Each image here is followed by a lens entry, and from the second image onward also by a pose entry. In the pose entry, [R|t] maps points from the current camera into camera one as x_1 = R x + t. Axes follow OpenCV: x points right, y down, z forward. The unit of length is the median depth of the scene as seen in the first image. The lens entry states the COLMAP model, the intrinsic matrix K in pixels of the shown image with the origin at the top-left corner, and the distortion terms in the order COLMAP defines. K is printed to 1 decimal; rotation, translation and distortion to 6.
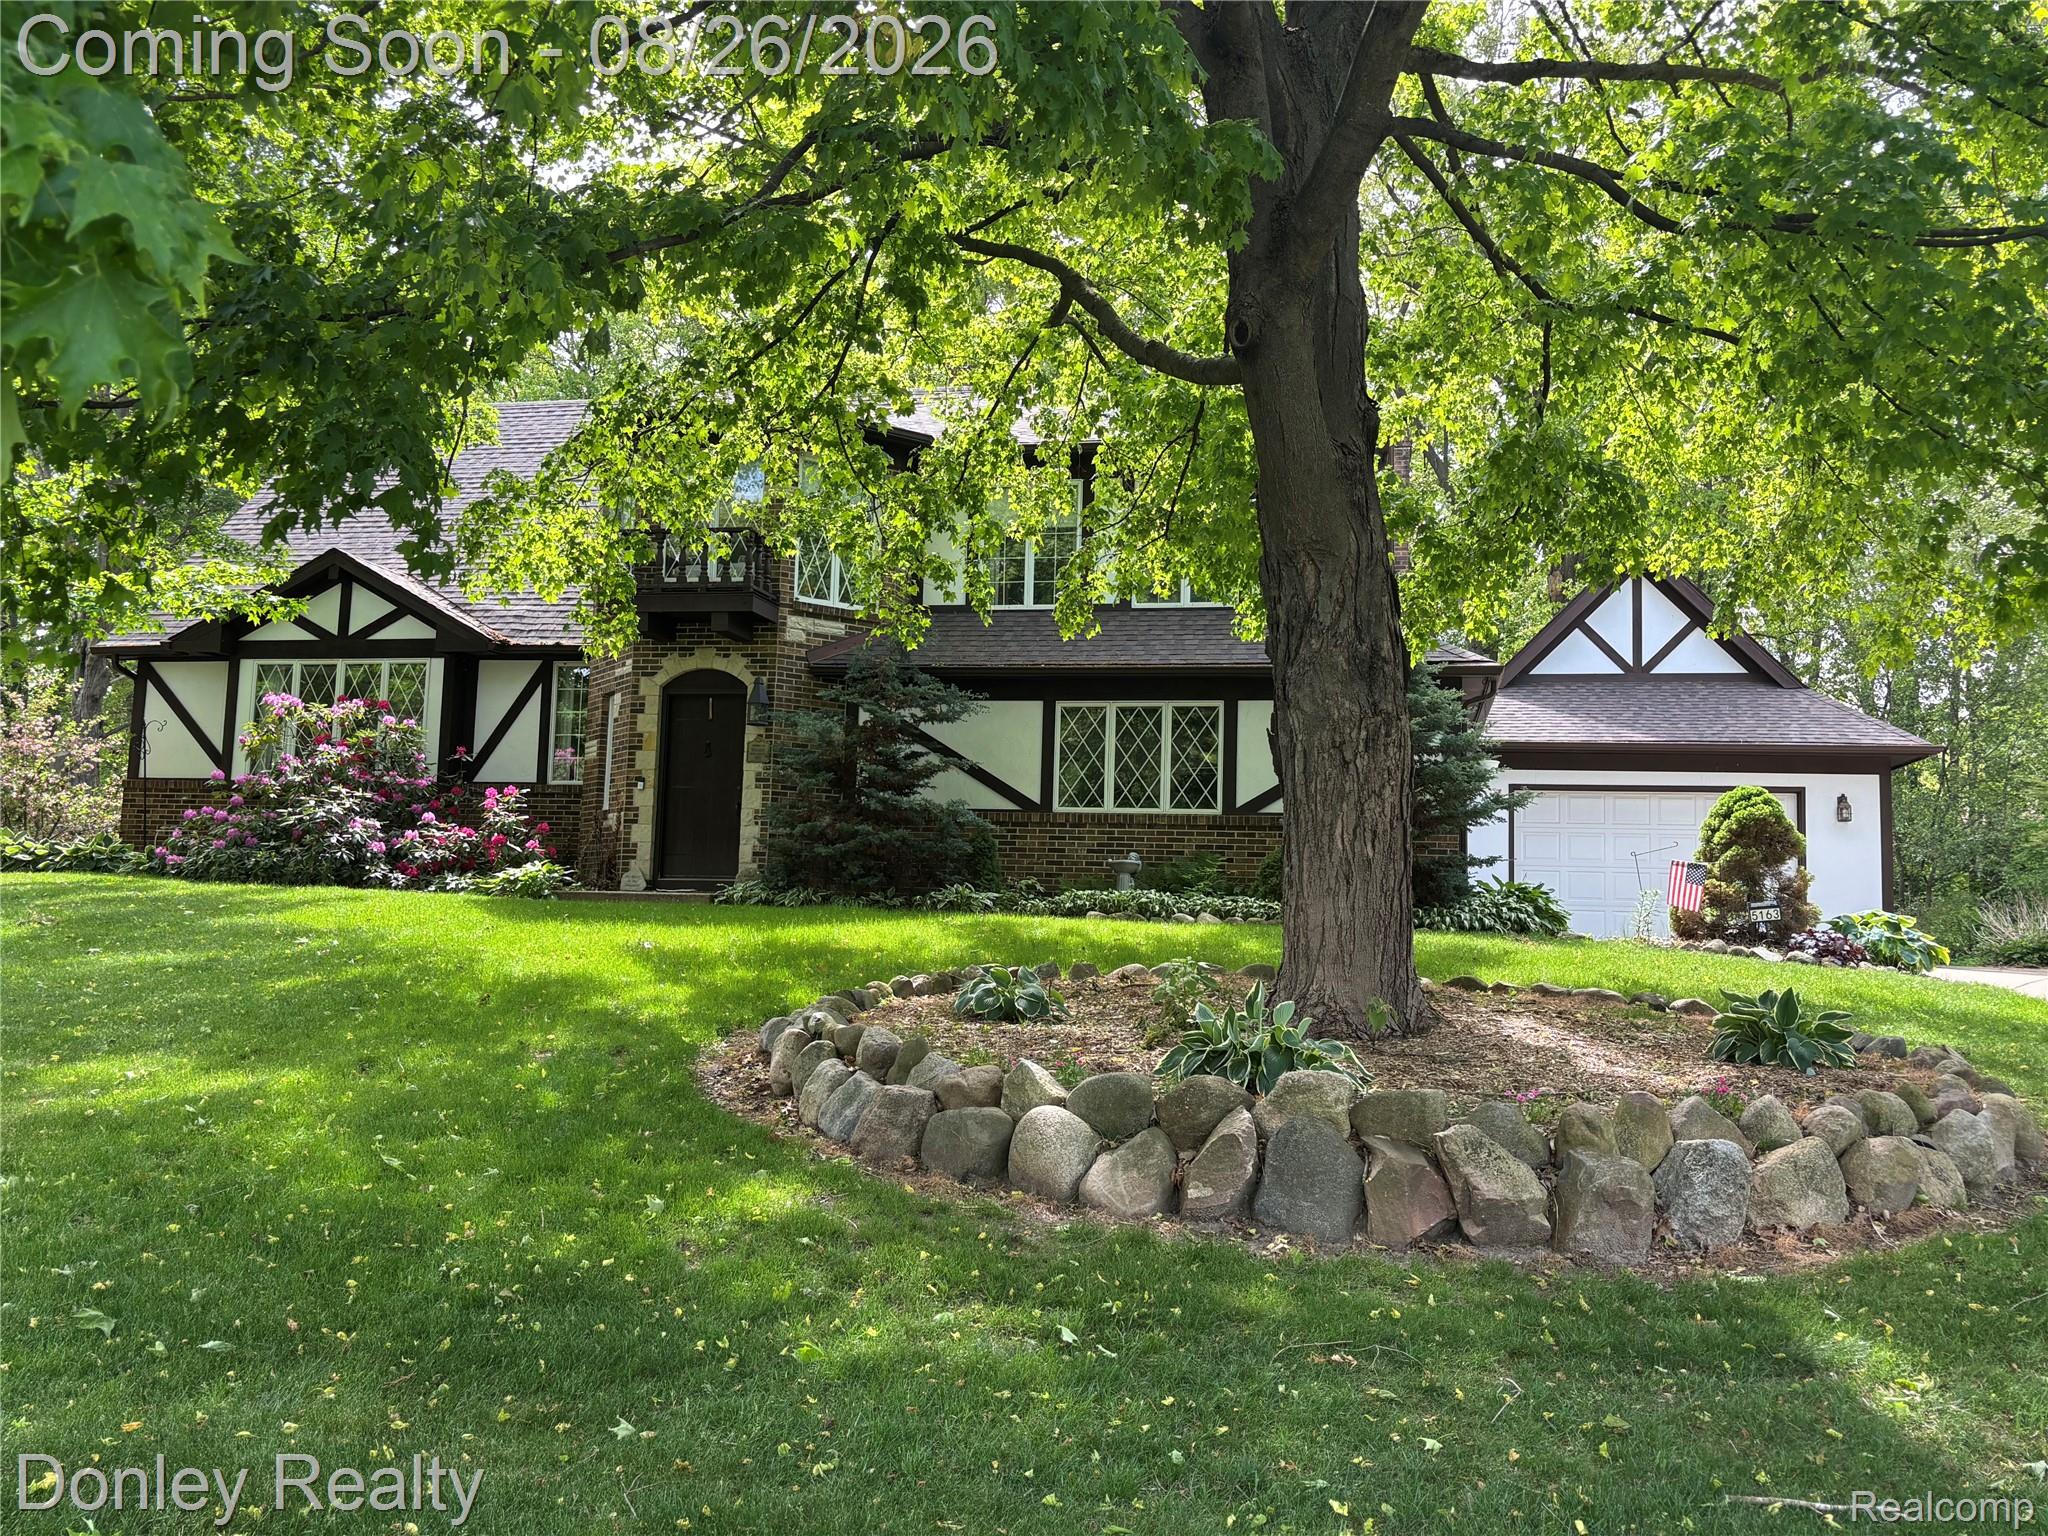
lens RADIAL K [[1757.9, 0, 1024.0], [0, 1757.9, 768.0], [0, 0, 1]] dist [0.005489, 0.000372]
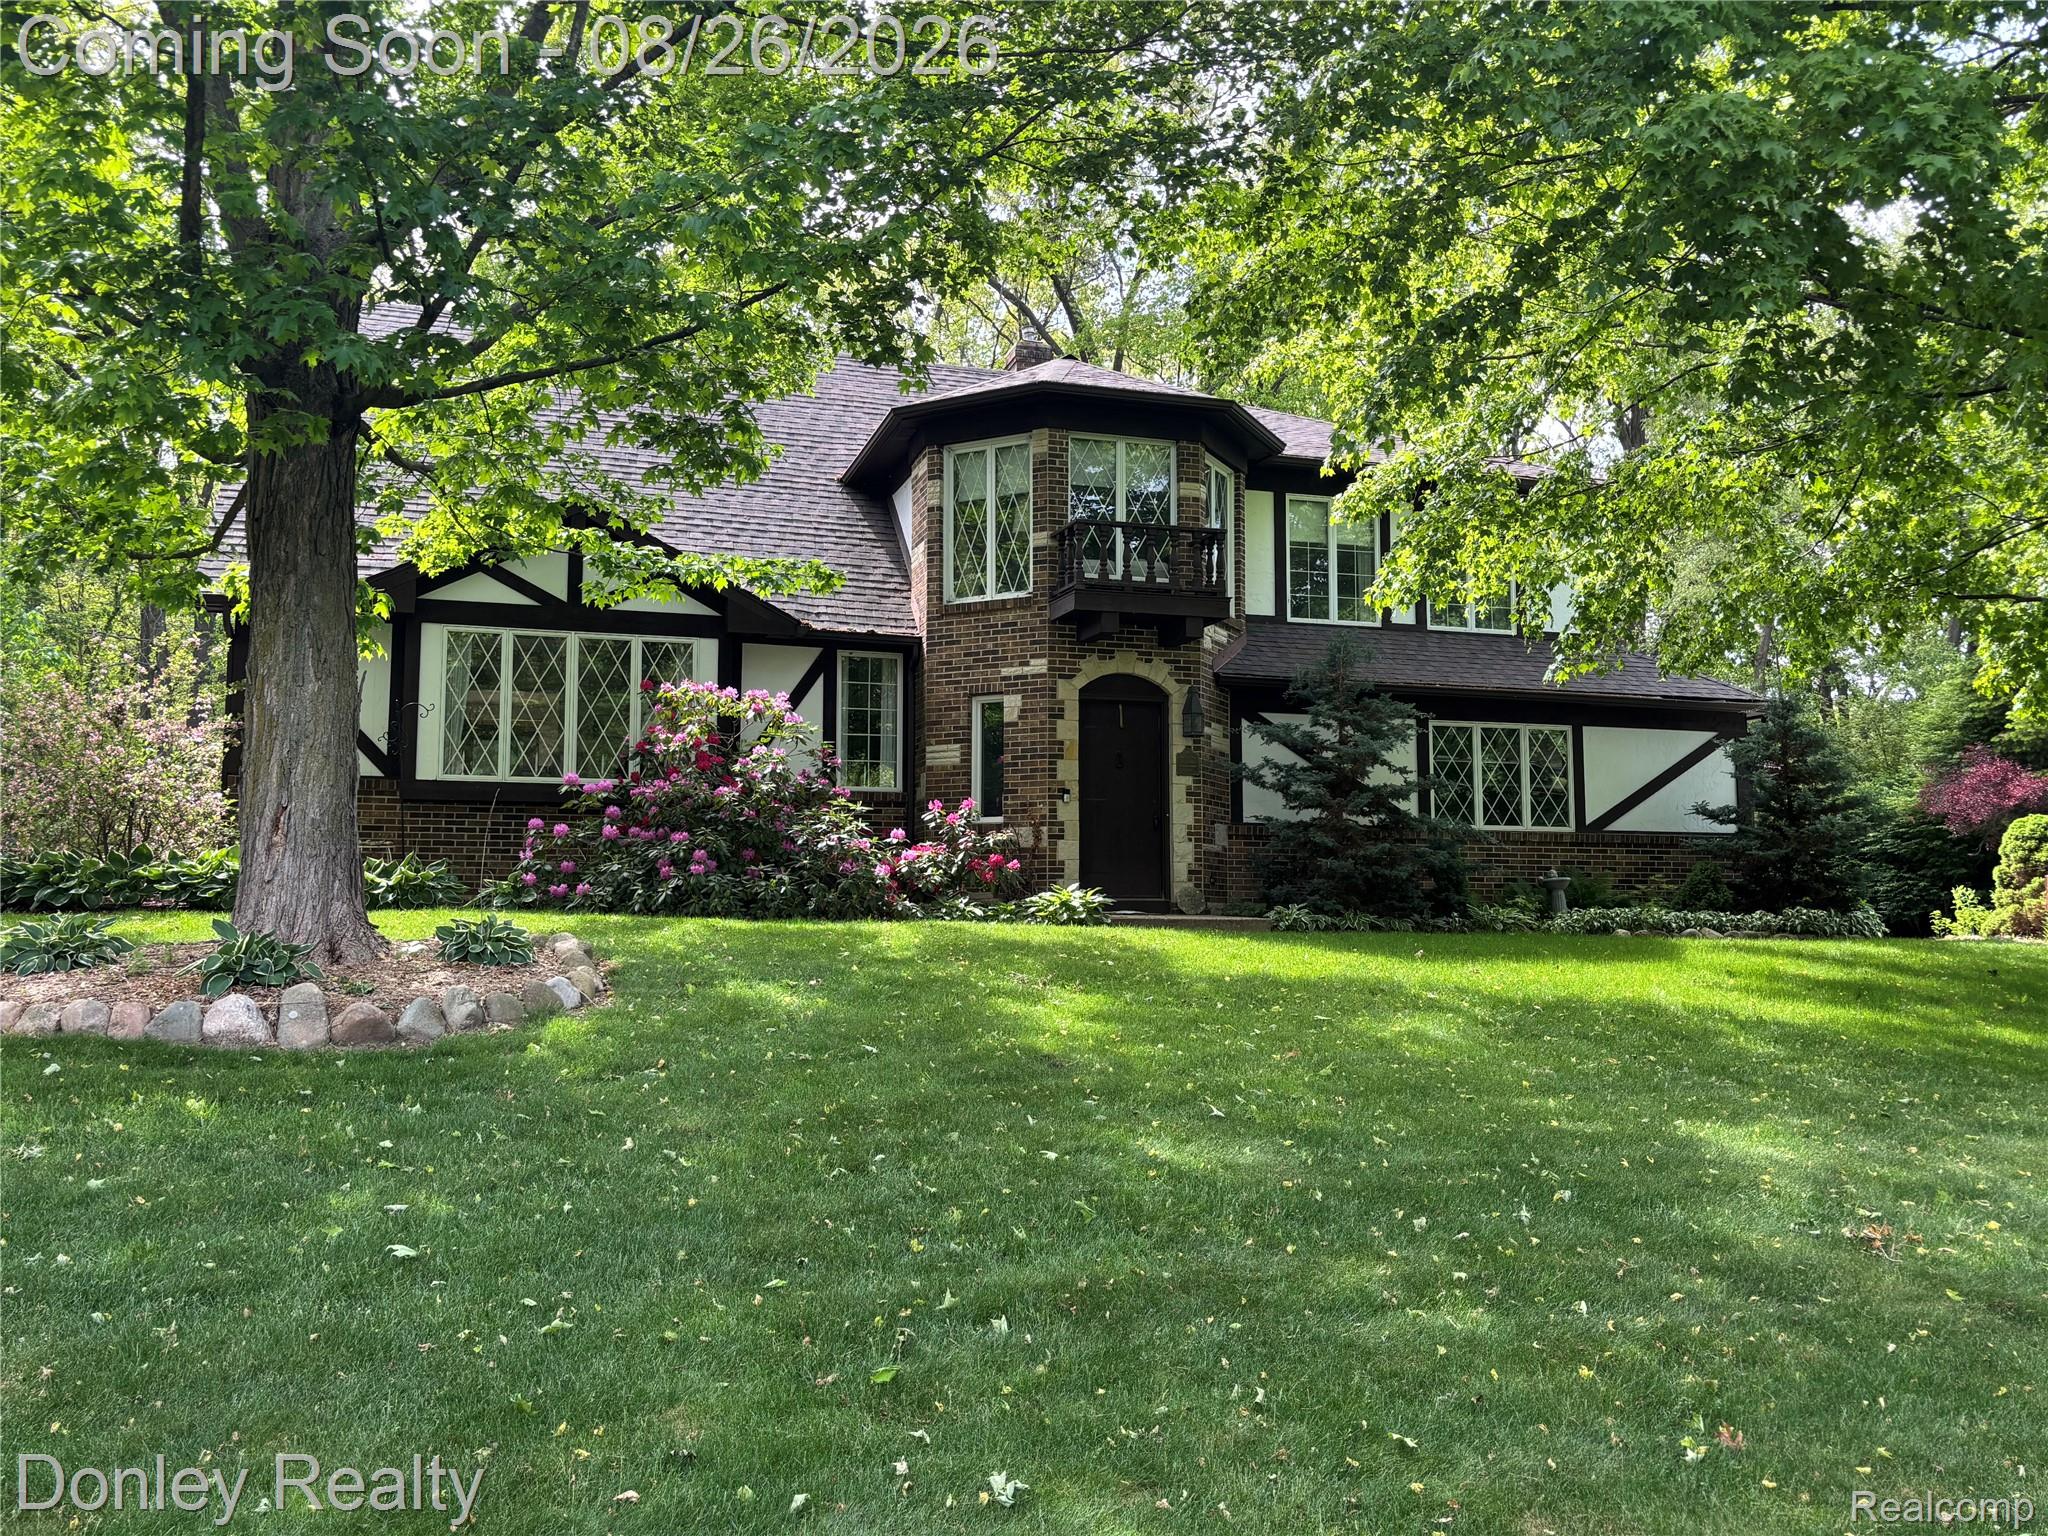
lens RADIAL K [[1735.3, 0, 1023.8], [0, 1735.3, 802.3], [0, 0, 1]] dist [-0.003427, -0.002762]
pose [[0.874502, 0.008911, 0.484939, -0.673865], [-0.026627, 0.999205, 0.029656, -0.014062], [-0.484290, -0.038847, 0.874045, 0.219217]]
